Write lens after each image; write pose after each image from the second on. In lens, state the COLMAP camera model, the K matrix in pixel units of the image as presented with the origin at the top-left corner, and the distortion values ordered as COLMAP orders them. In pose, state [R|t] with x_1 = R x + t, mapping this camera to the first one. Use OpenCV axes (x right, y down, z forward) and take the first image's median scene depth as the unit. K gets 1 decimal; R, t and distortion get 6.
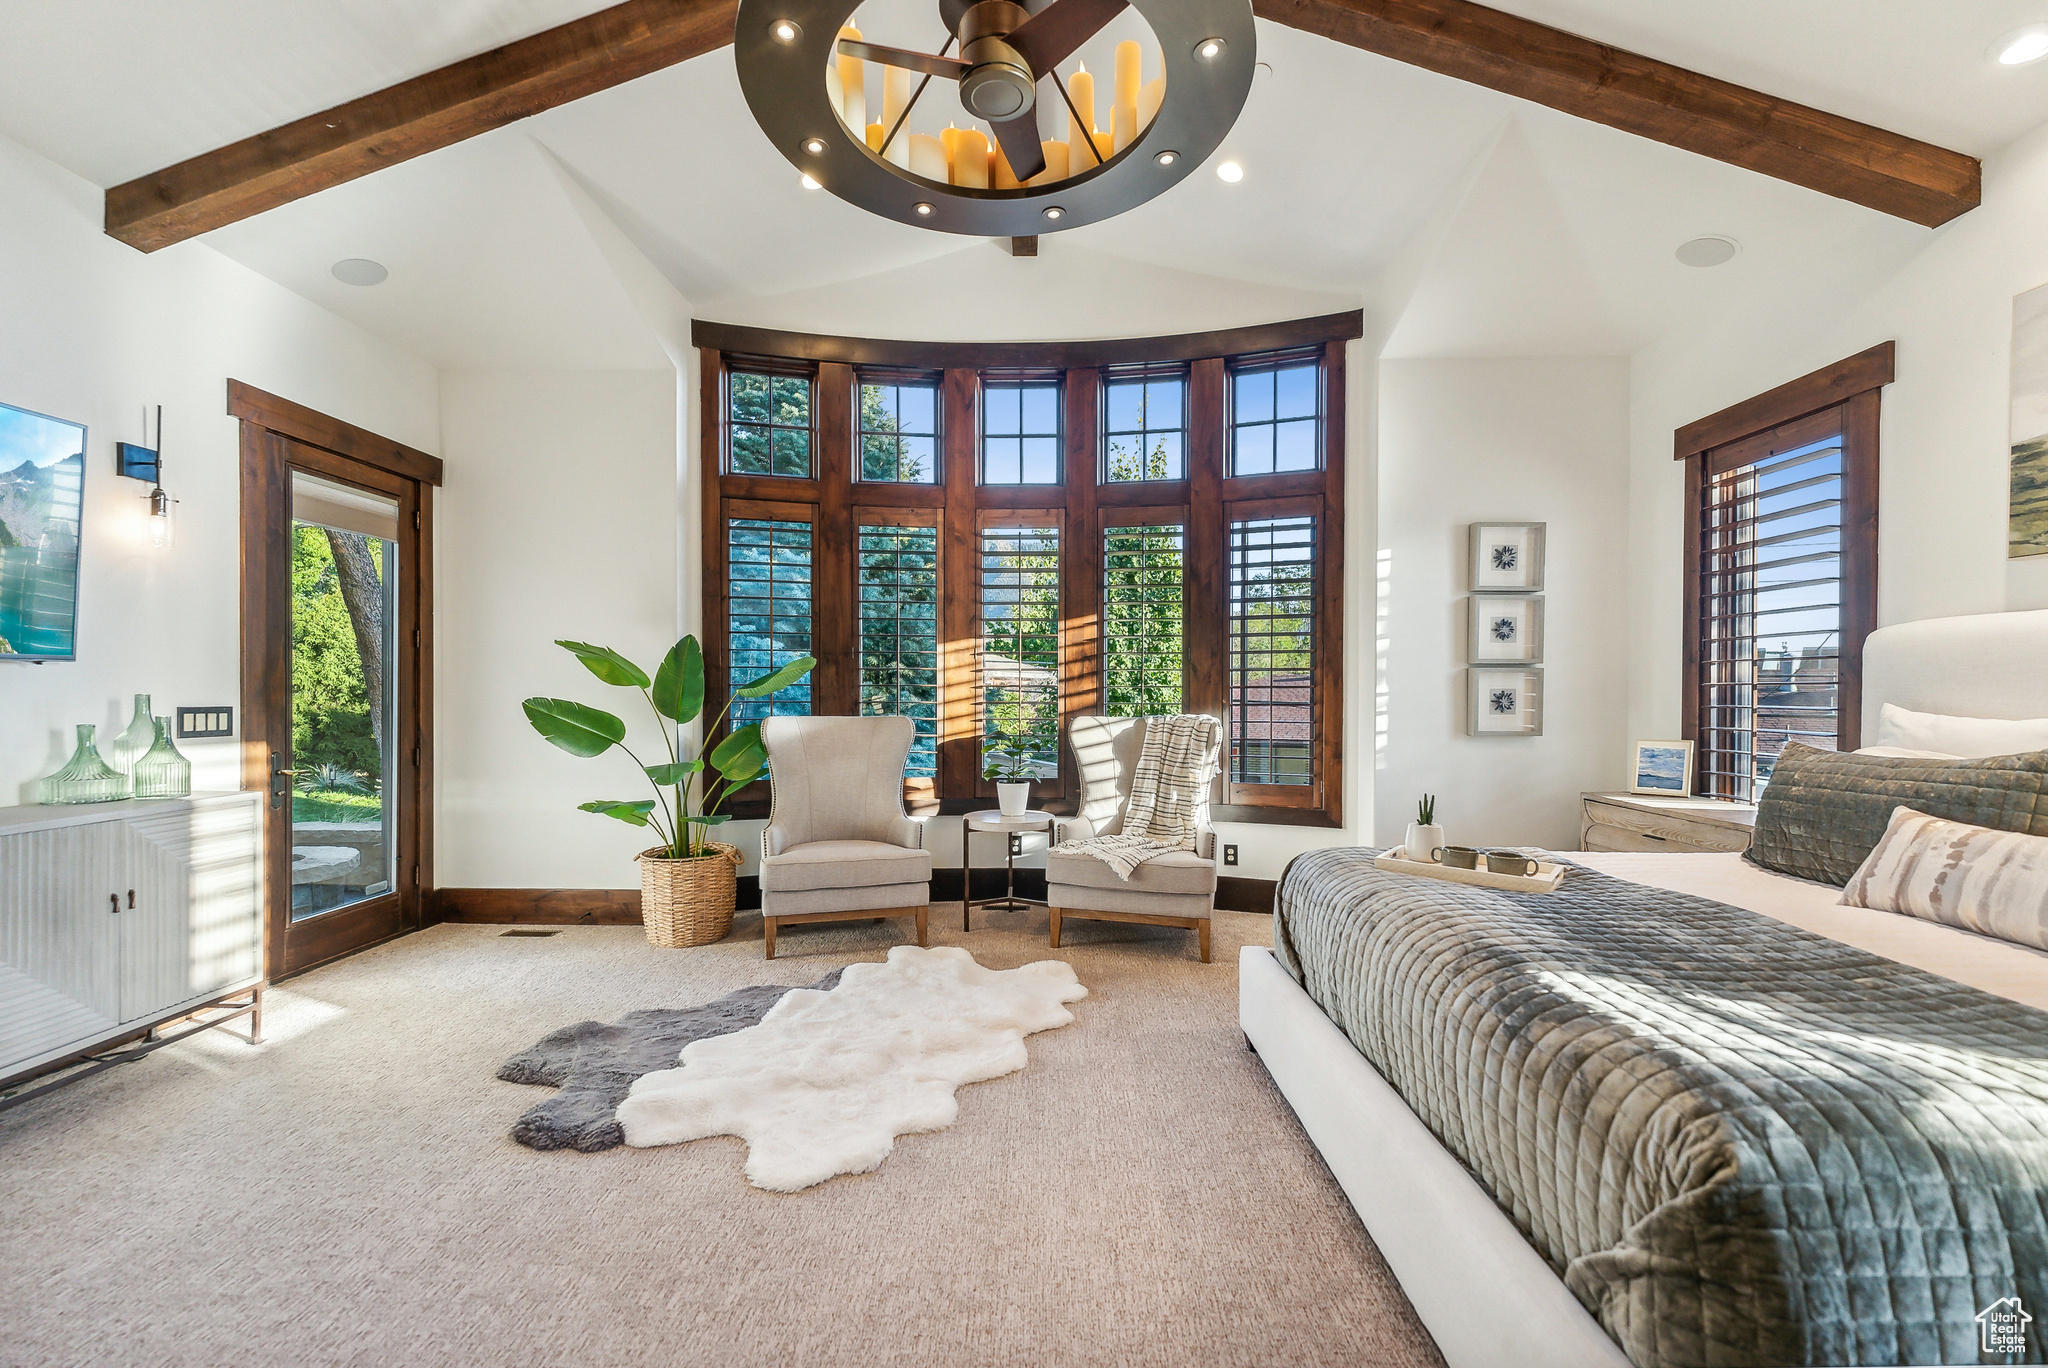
lens RADIAL K [[837.4, 0, 1015.4], [0, 837.4, 694.9], [0, 0, 1]] dist [0.006621, 0.000013]
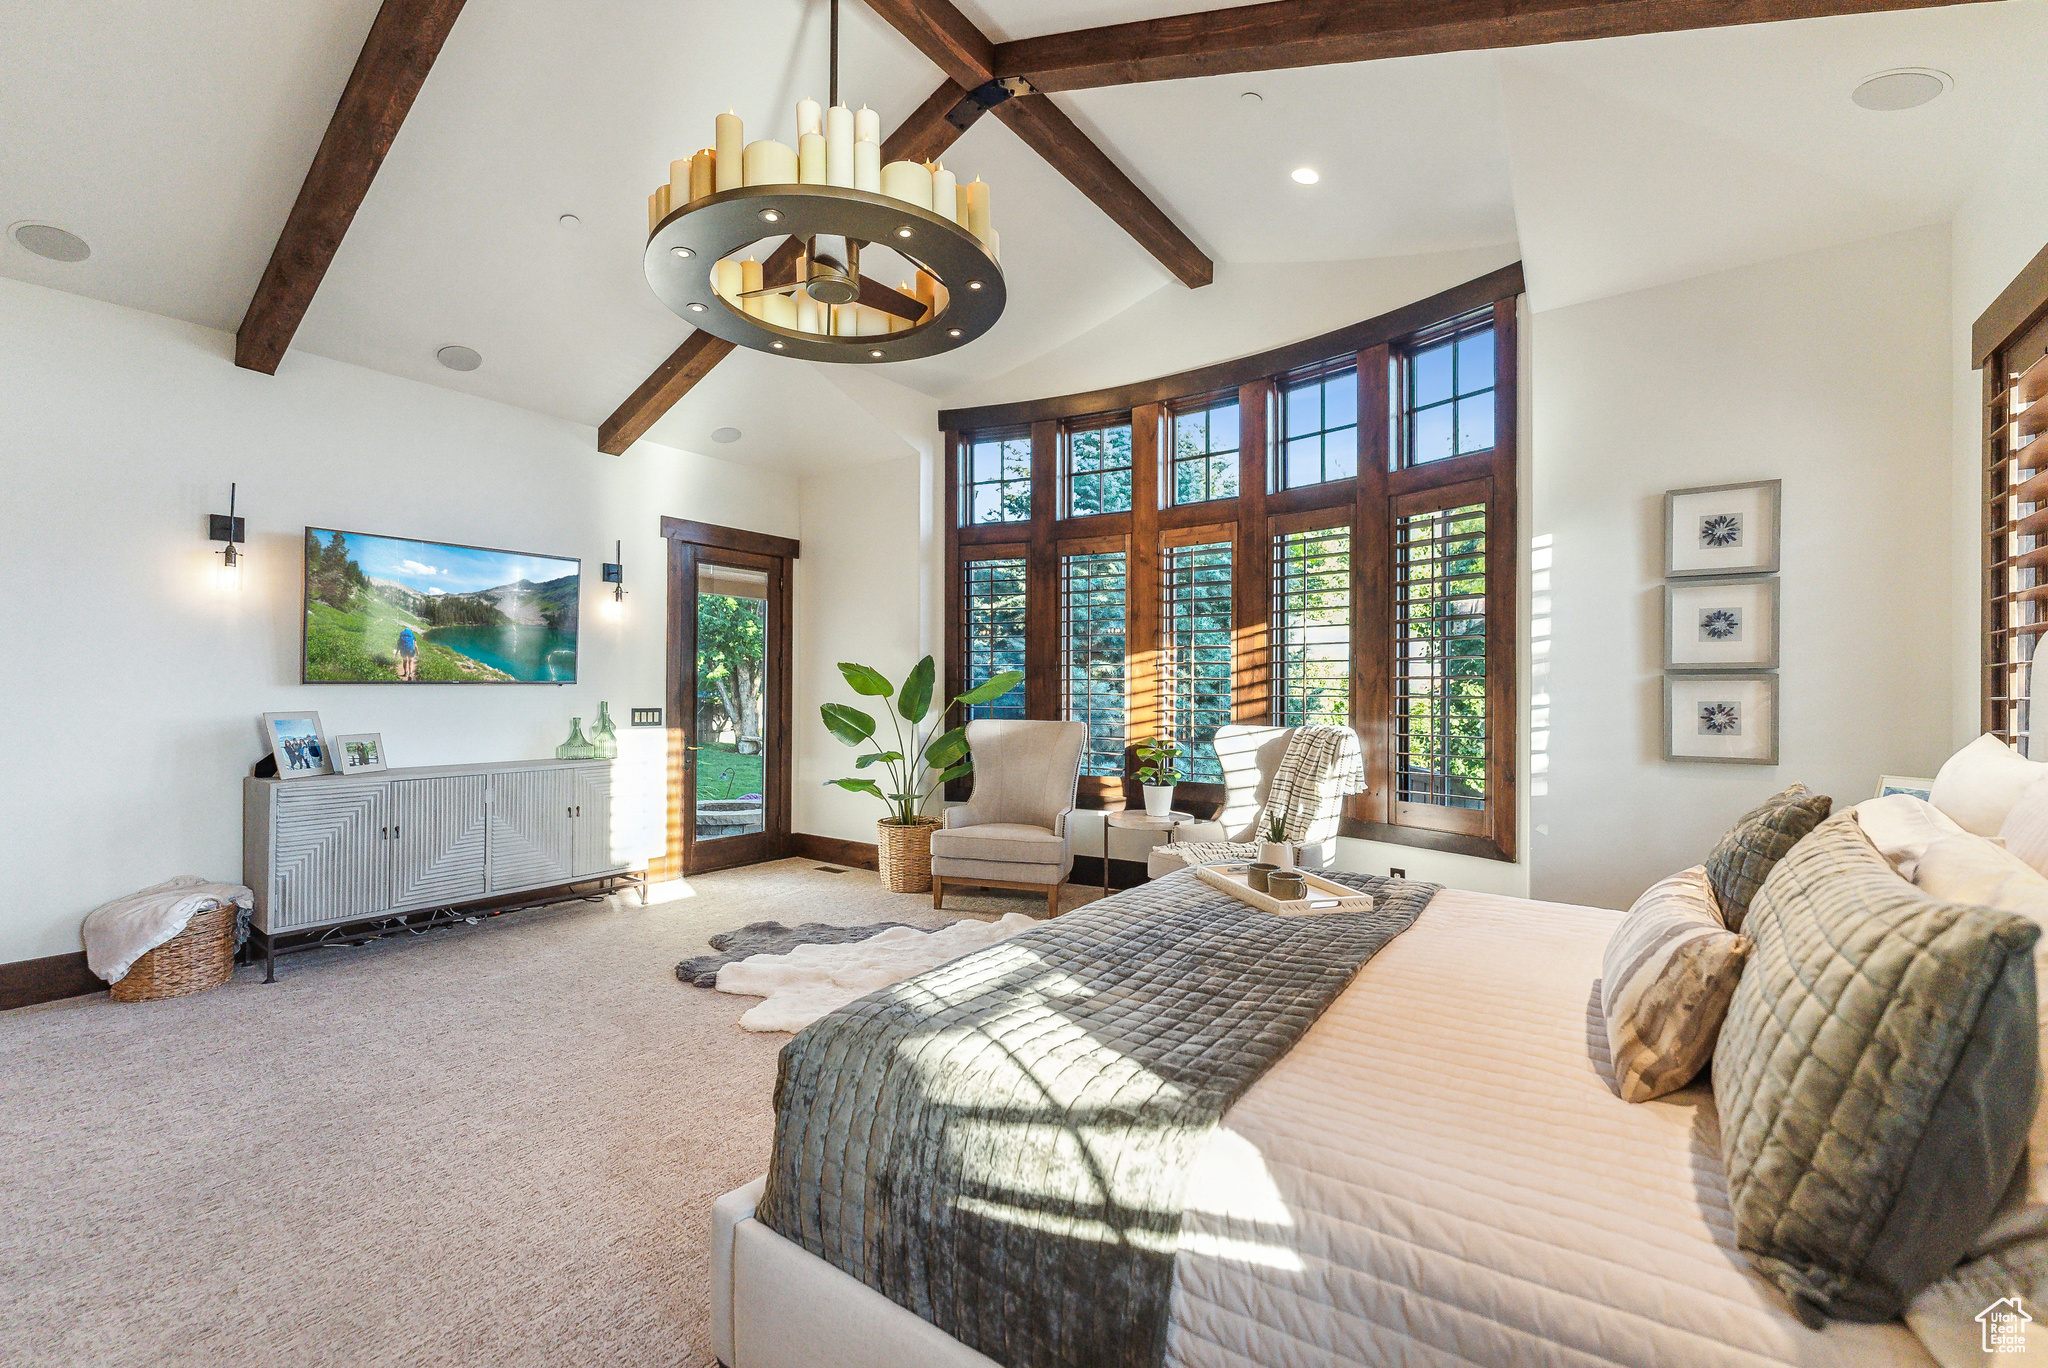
lens RADIAL K [[853.2, 0, 1024.0], [0, 853.2, 684.0], [0, 0, 1]] dist [0.001403, 0.000083]
pose [[0.825057, -0.004506, -0.565032, 0.478667], [-0.002040, 0.999938, -0.010954, -0.012807], [0.565046, 0.010191, 0.824996, -0.005115]]
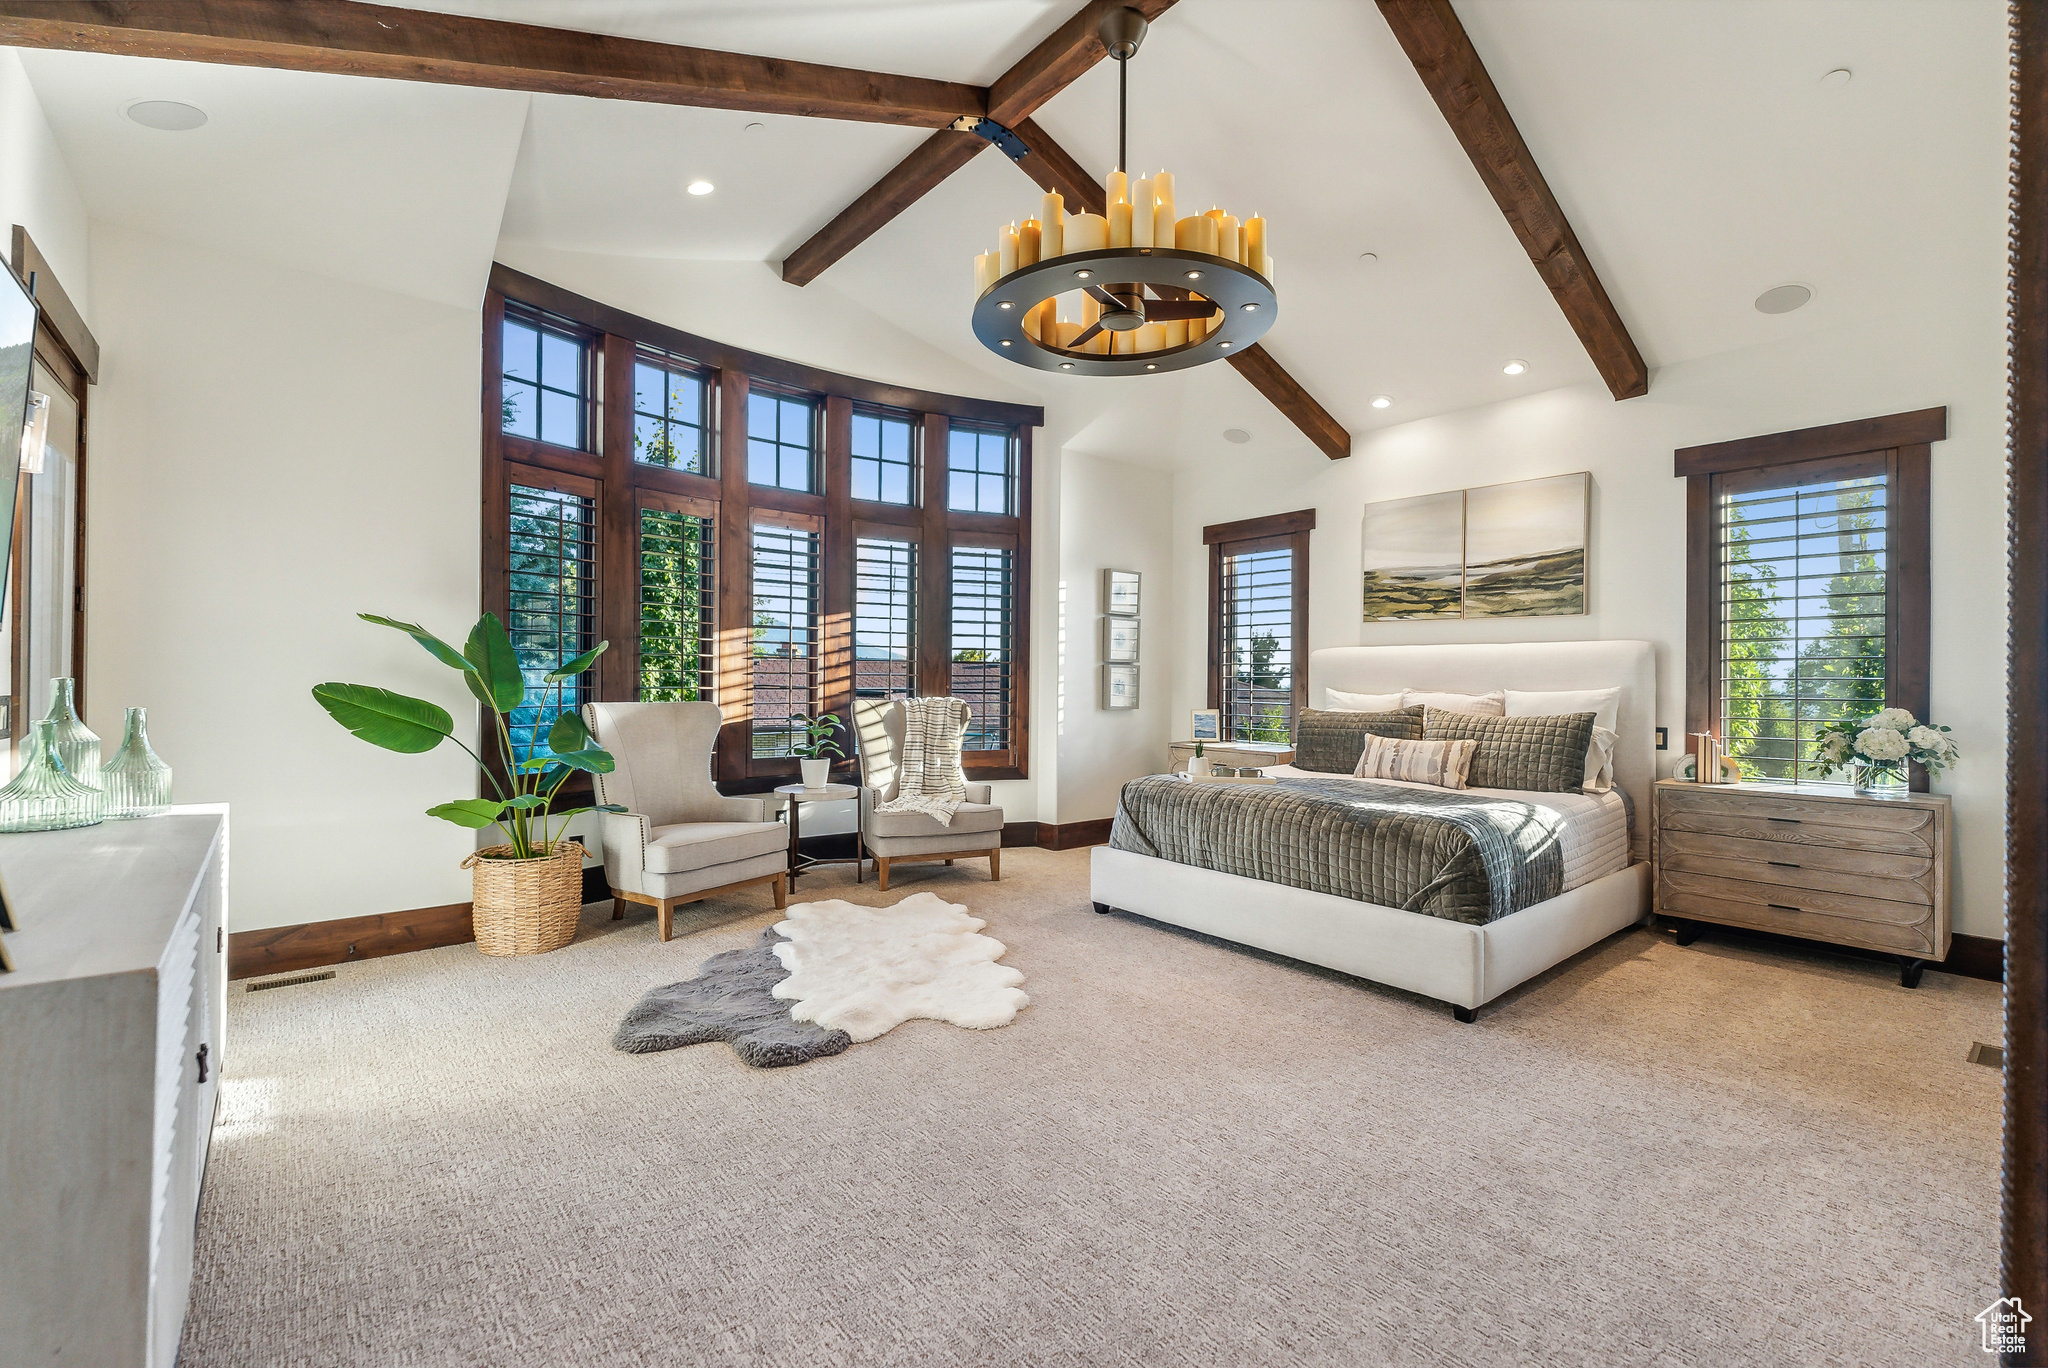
lens RADIAL K [[877.6, 0, 1025.4], [0, 877.6, 675.7], [0, 0, 1]] dist [0.000335, 0.000169]
pose [[0.746845, 0.007825, 0.664952, -0.581851], [-0.004617, 0.999968, -0.006582, -0.001493], [-0.664982, 0.001845, 0.746857, -0.072364]]
